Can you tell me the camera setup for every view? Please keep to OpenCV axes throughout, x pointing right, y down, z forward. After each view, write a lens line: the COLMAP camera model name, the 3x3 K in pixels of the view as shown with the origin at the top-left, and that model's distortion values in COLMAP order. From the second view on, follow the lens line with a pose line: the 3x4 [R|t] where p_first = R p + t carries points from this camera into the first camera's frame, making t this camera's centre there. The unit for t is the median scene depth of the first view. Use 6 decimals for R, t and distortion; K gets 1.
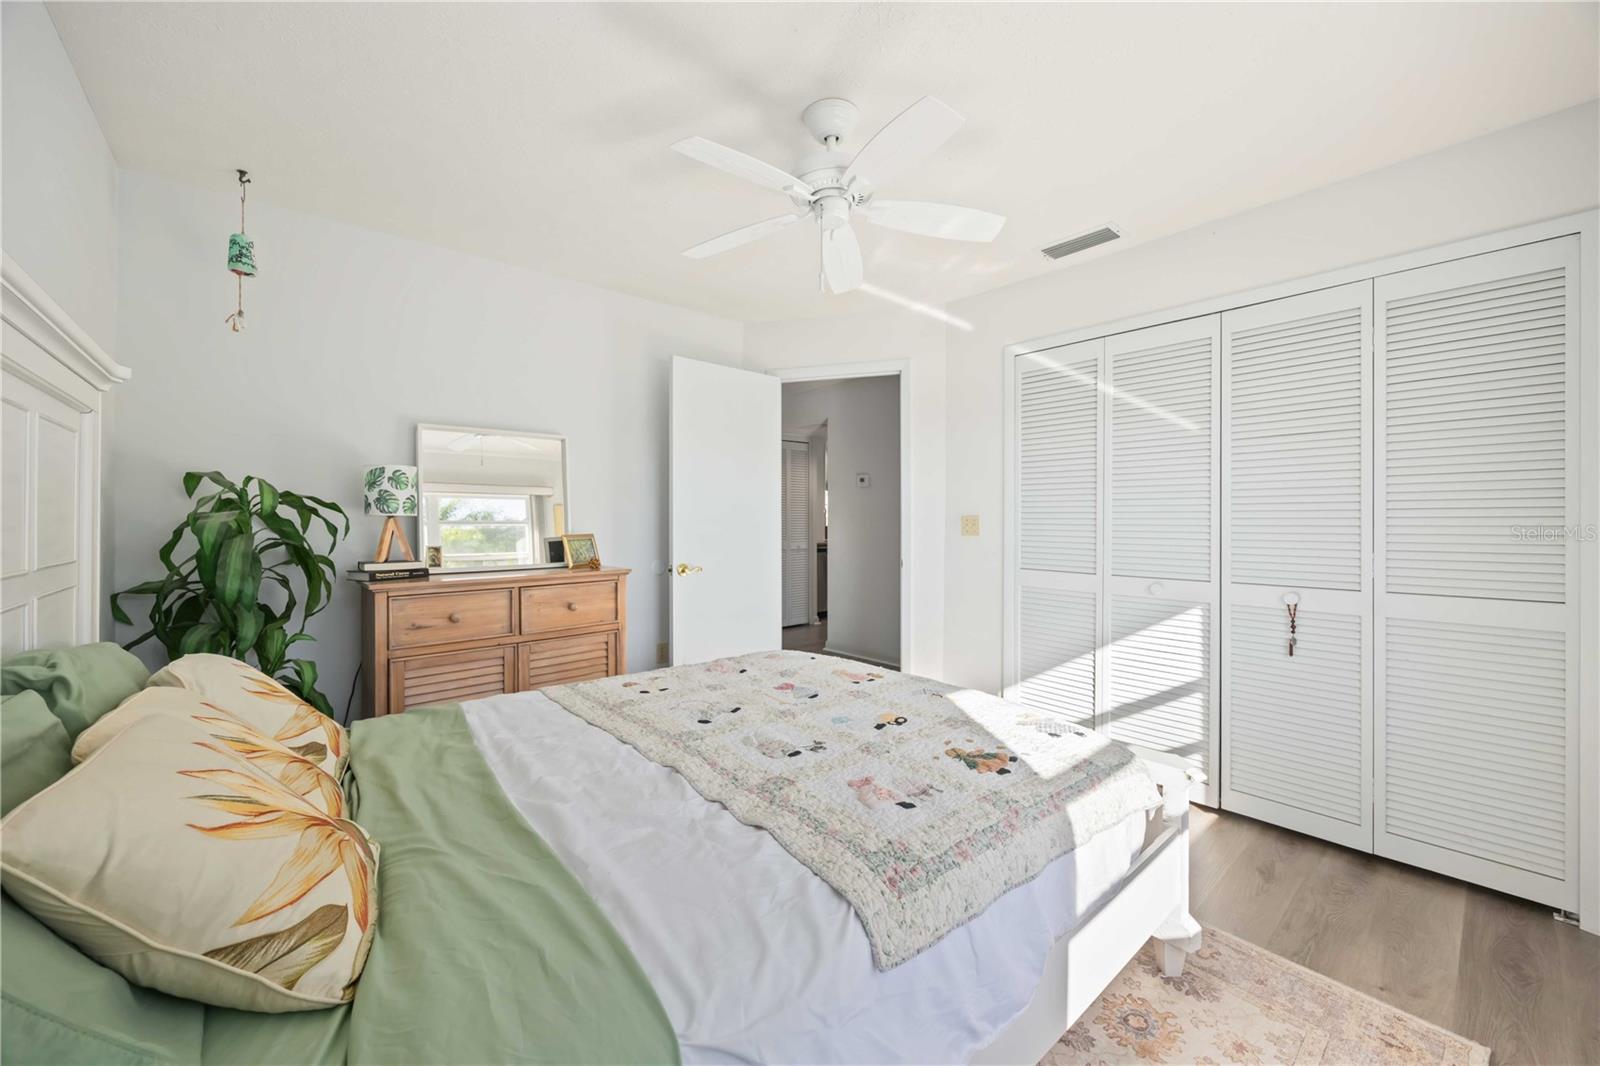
lens RADIAL K [[621.2, 0, 783.1], [0, 621.2, 525.3], [0, 0, 1]] dist [0.000959, -0.000324]
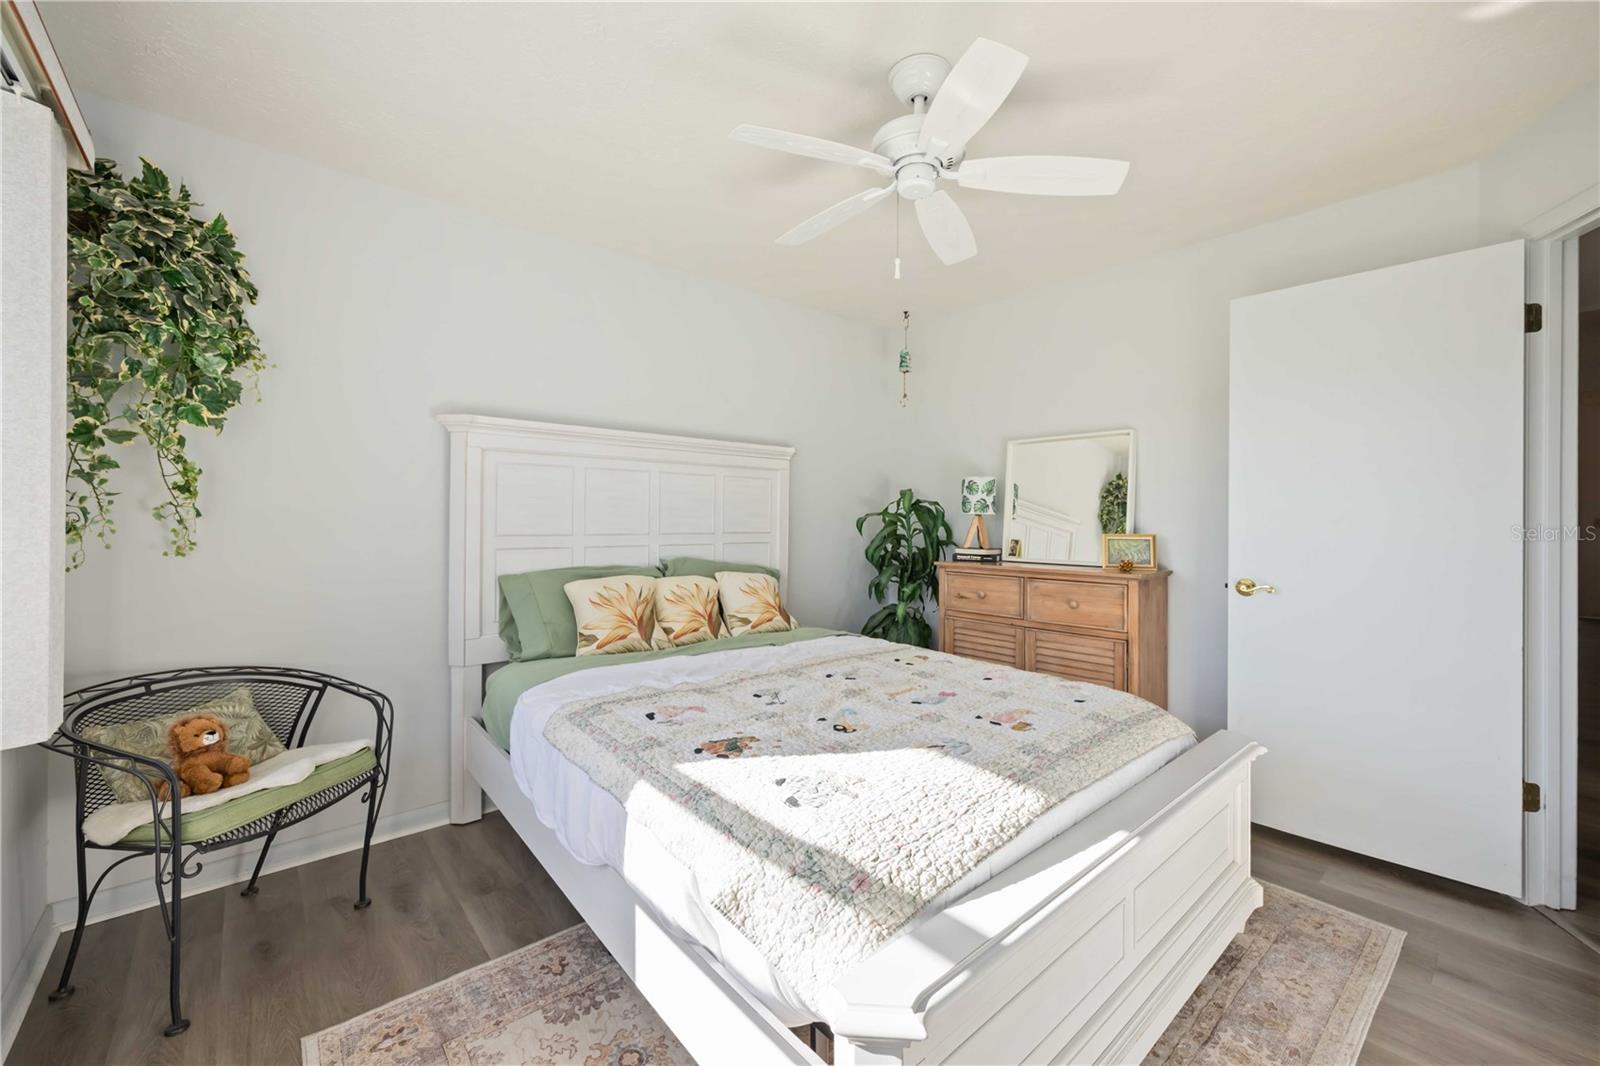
lens RADIAL K [[621.2, 0, 791.0], [0, 621.2, 521.7], [0, 0, 1]] dist [0.000959, -0.000324]
pose [[0.011615, 0.006068, -0.999914, 0.717122], [-0.018135, 0.999818, 0.005856, 0.000253], [0.999768, 0.018065, 0.011723, 0.580480]]
